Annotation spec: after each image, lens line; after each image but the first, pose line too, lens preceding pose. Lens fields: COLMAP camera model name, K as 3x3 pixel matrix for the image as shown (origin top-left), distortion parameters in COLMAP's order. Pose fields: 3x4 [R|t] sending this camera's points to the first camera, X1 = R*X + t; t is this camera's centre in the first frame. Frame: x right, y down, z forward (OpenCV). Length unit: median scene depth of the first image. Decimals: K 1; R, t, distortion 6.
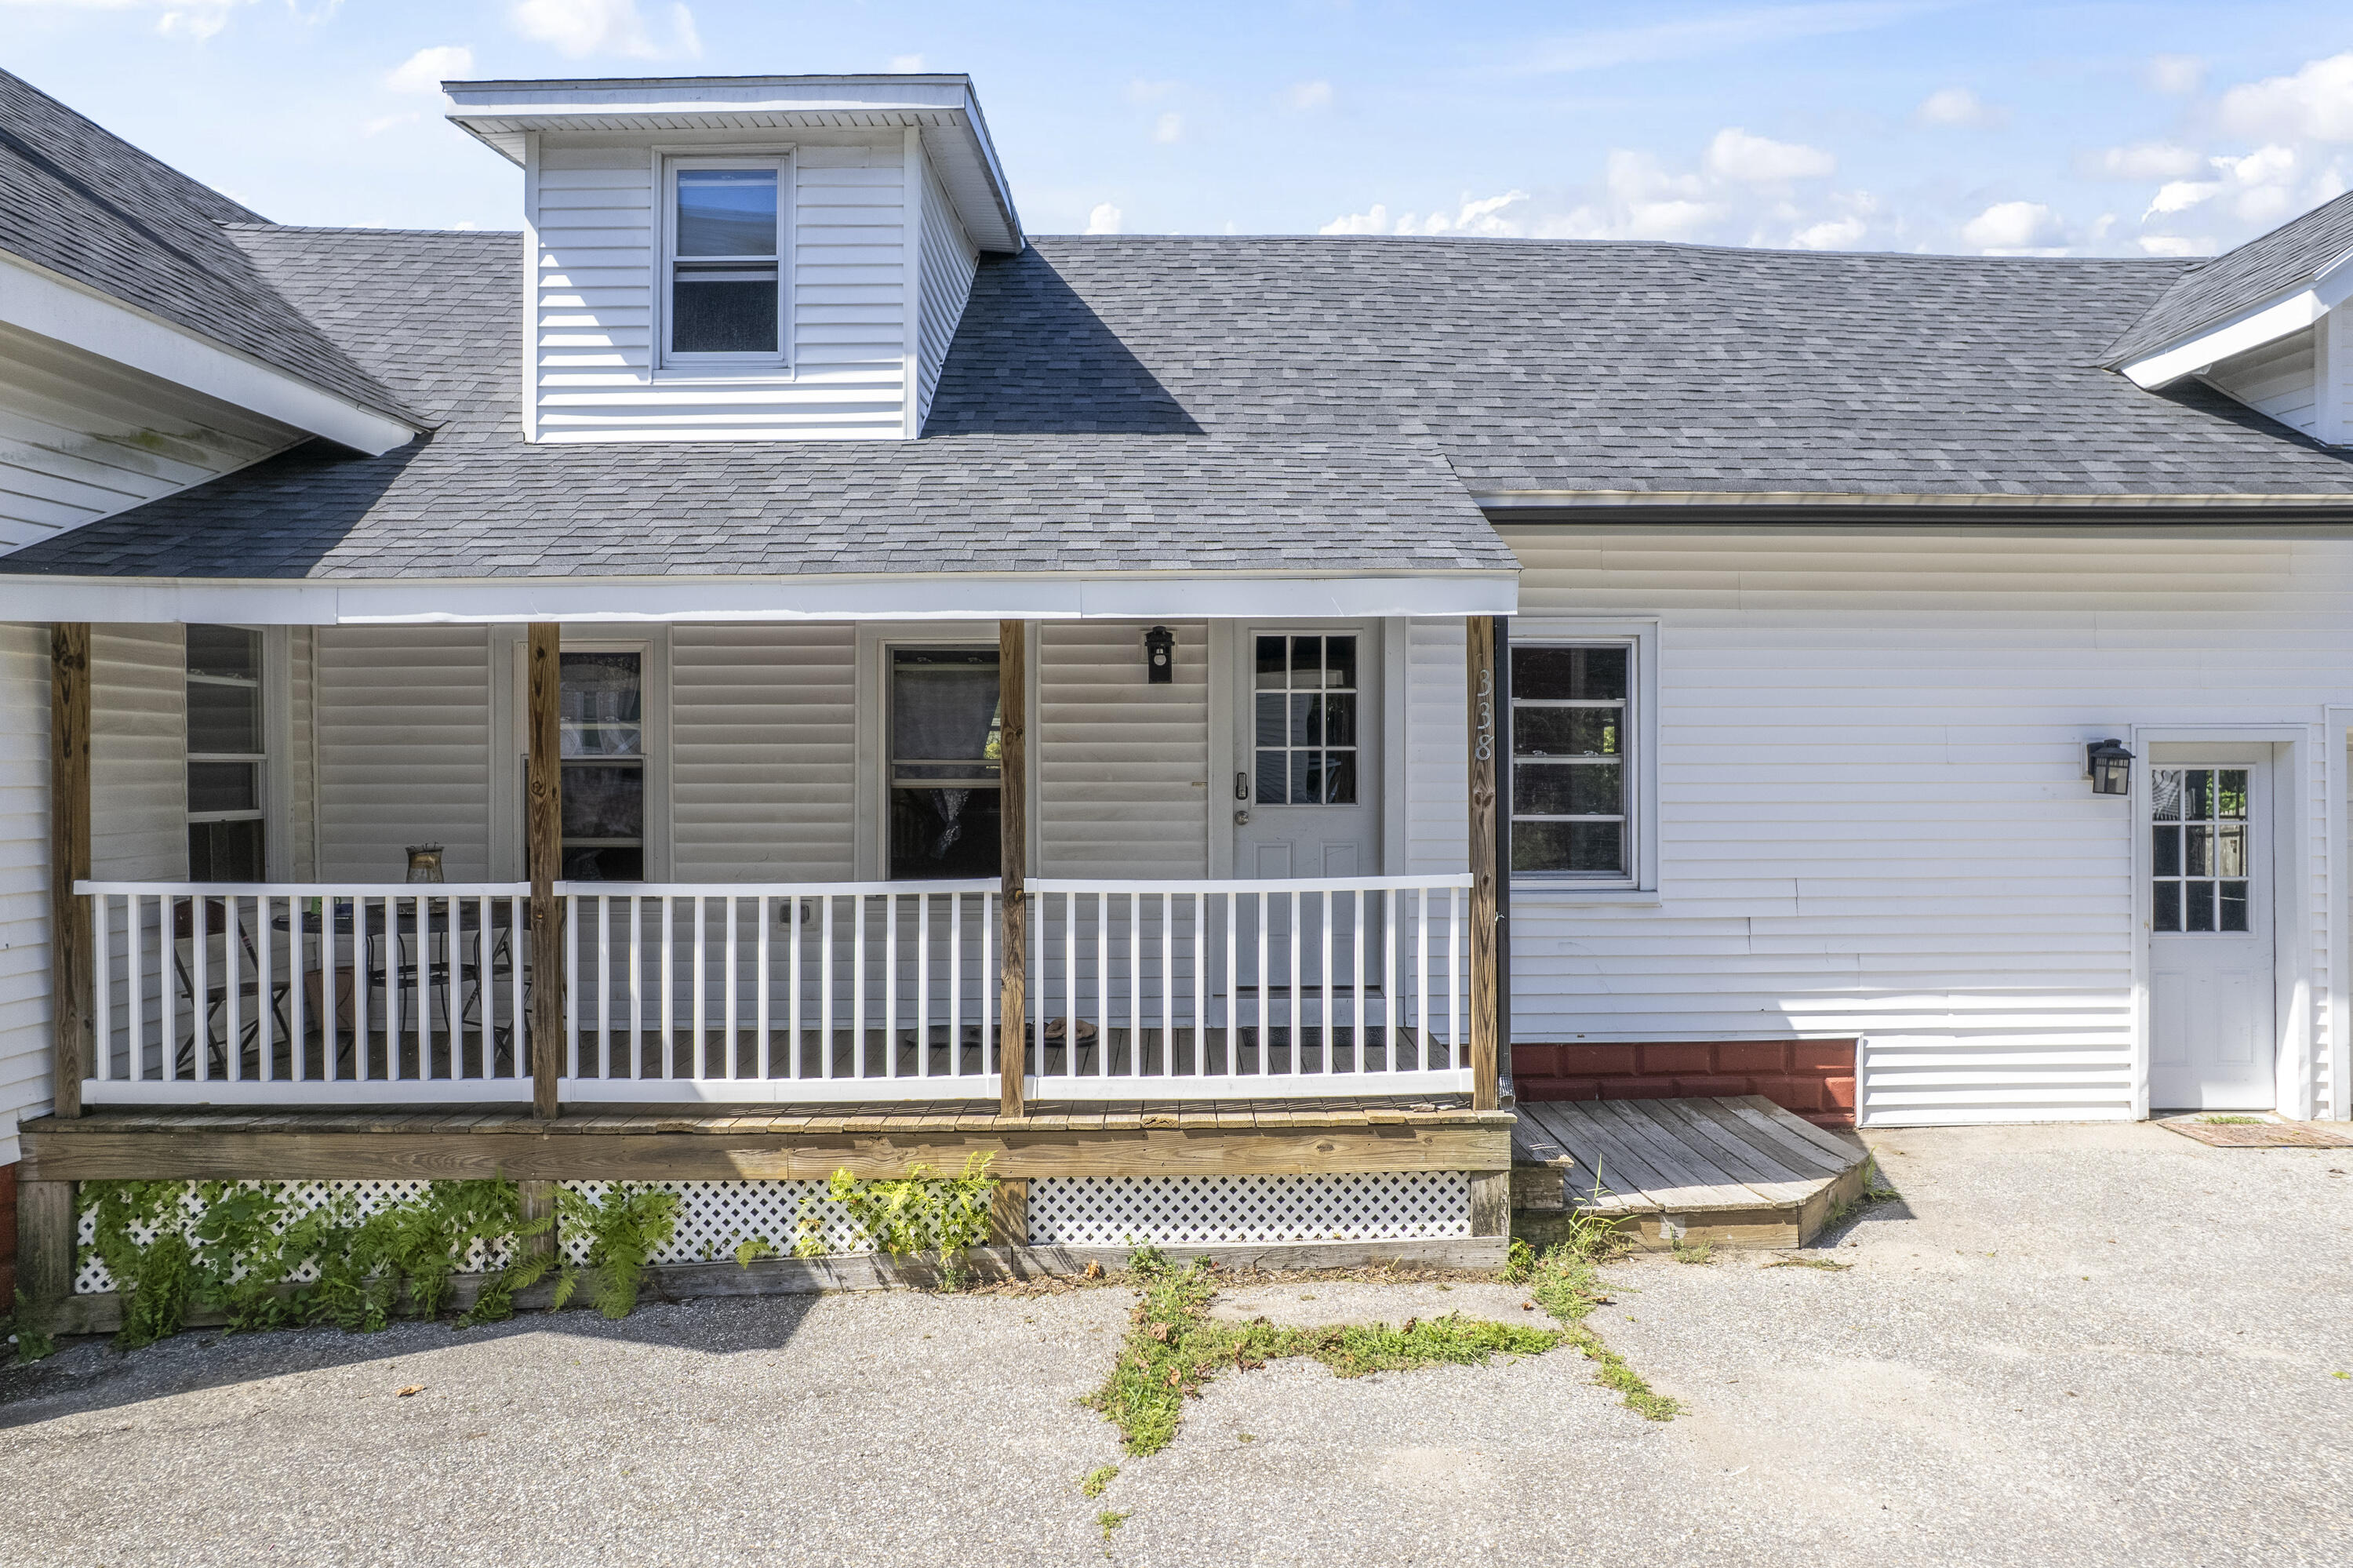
lens RADIAL K [[1482.8, 0, 1168.4], [0, 1482.8, 773.5], [0, 0, 1]] dist [-0.036301, 0.018329]
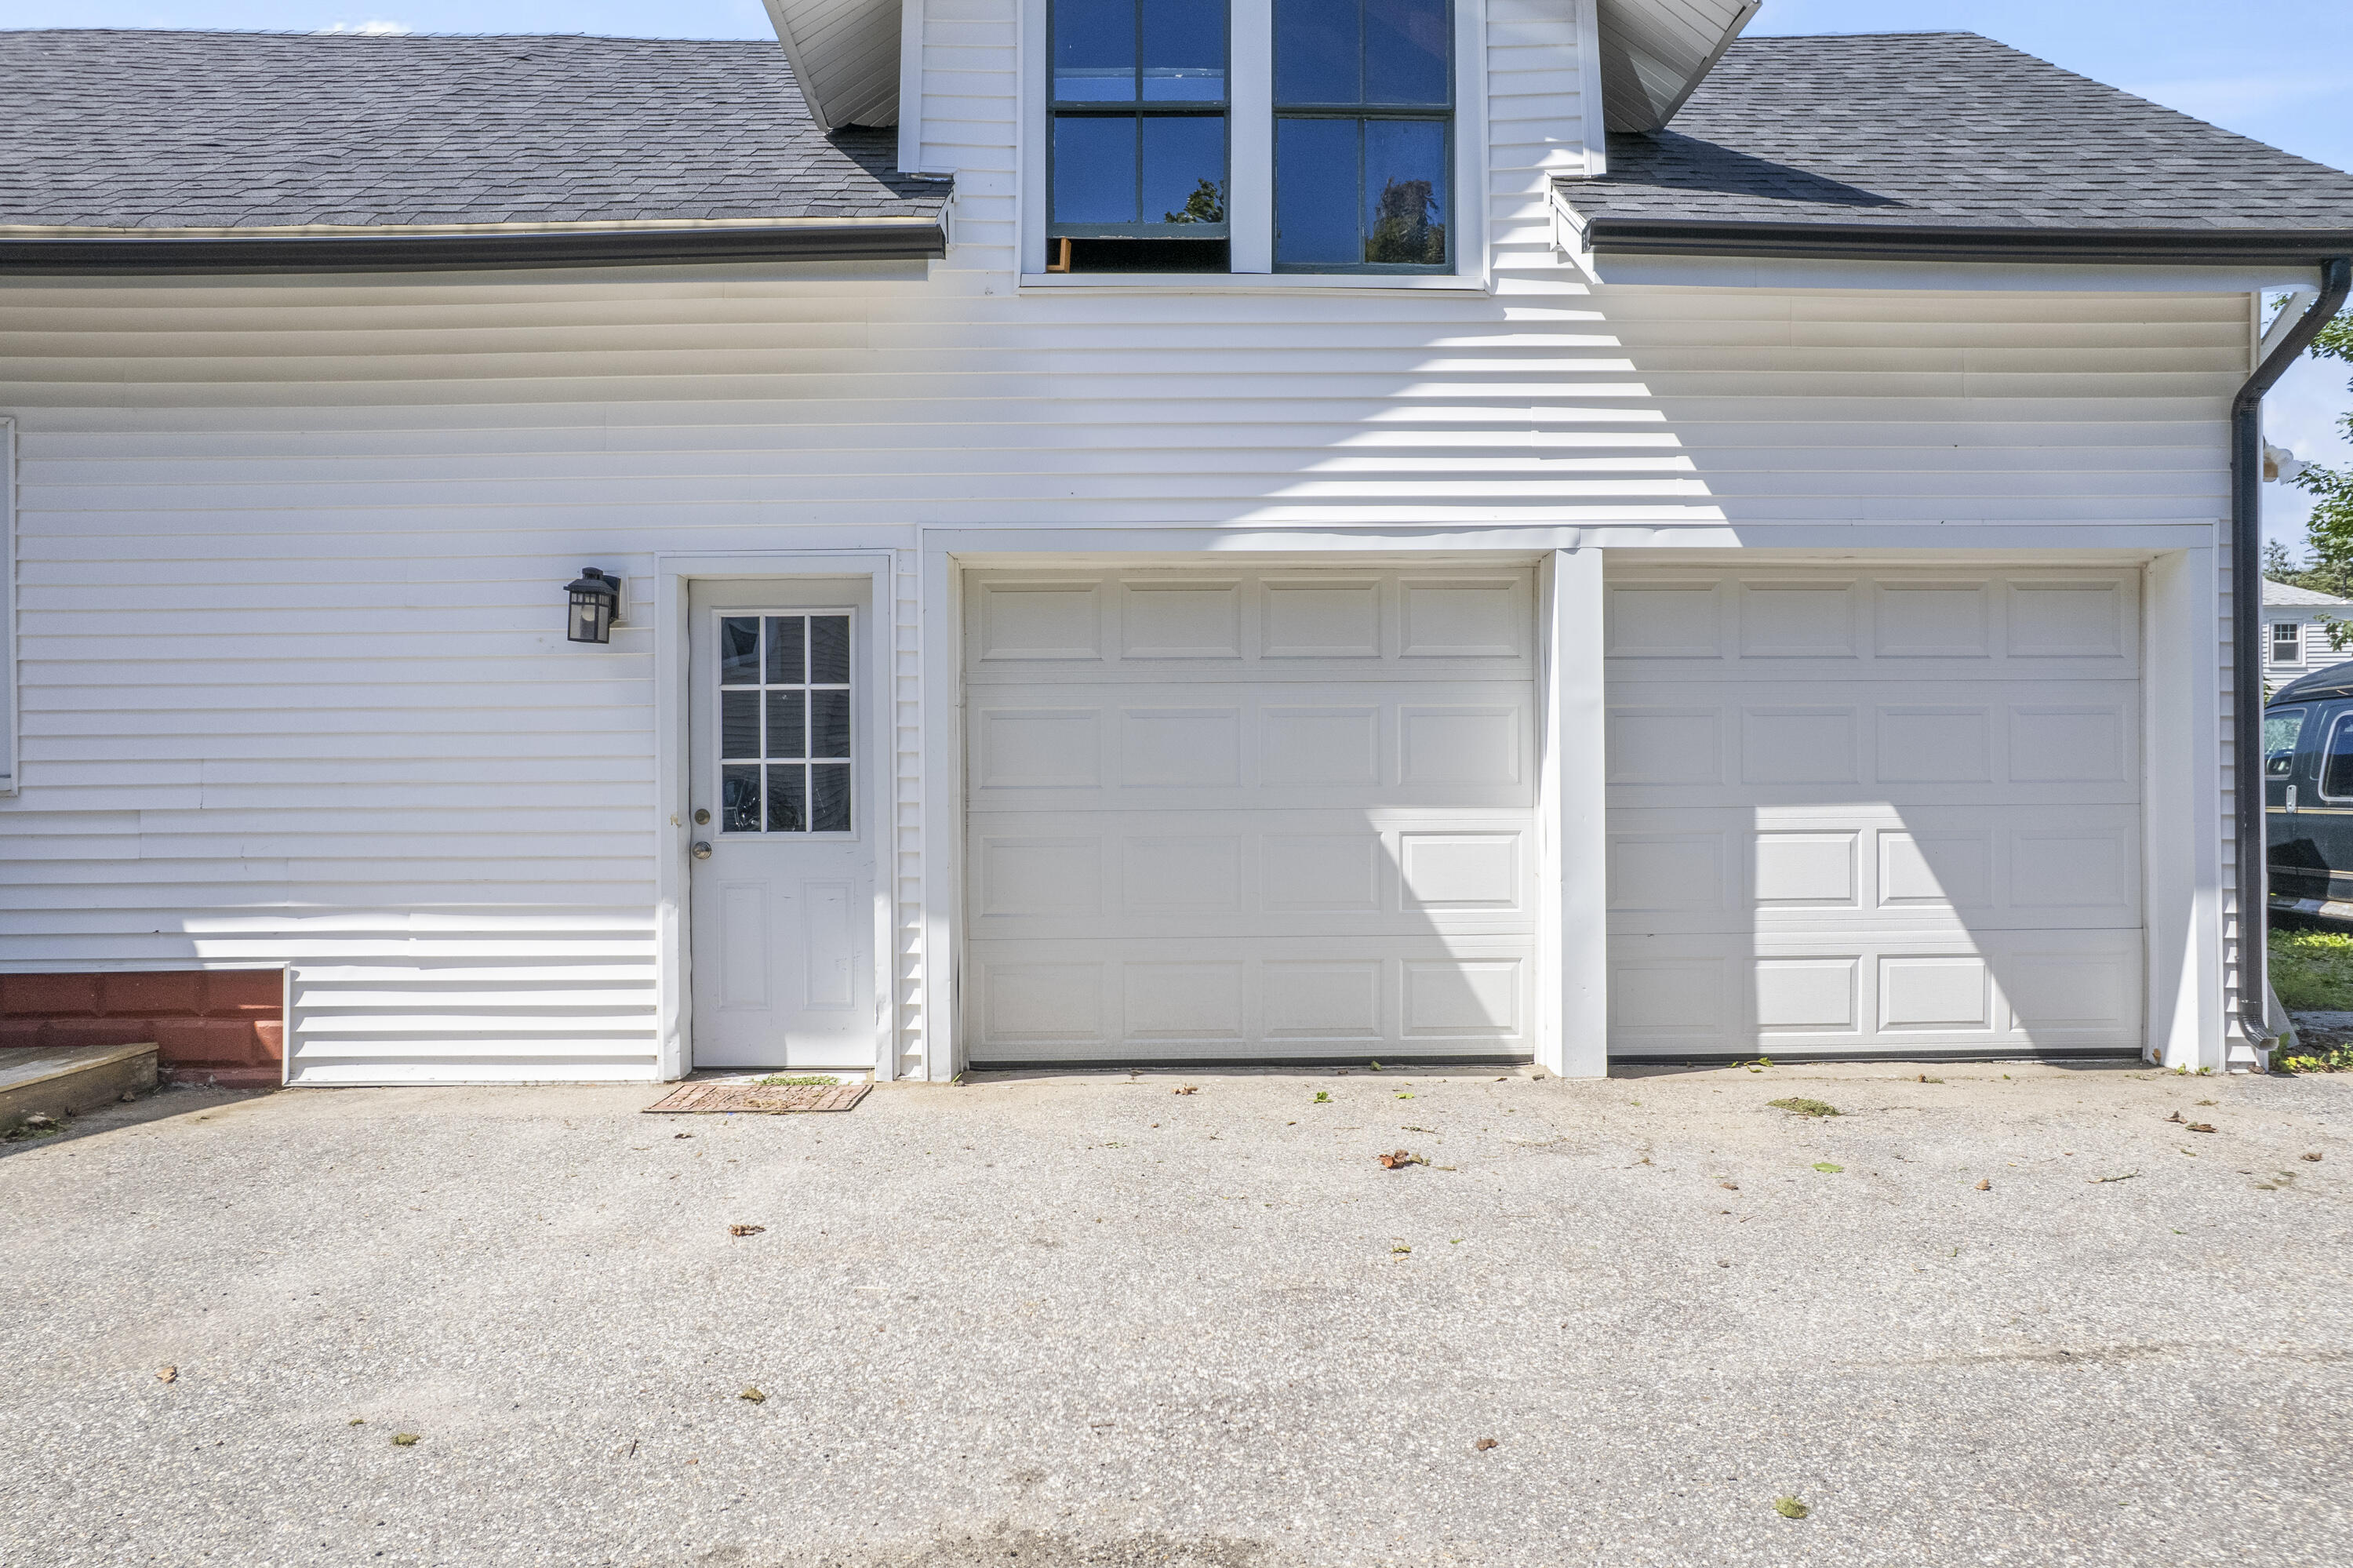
lens RADIAL K [[1482.8, 0, 1180.3], [0, 1482.8, 797.1], [0, 0, 1]] dist [-0.036301, 0.018329]
pose [[0.999989, -0.003218, -0.003480, 0.930493], [0.003261, 0.999916, 0.012513, 0.083100], [0.003439, -0.012524, 0.999916, 0.247311]]
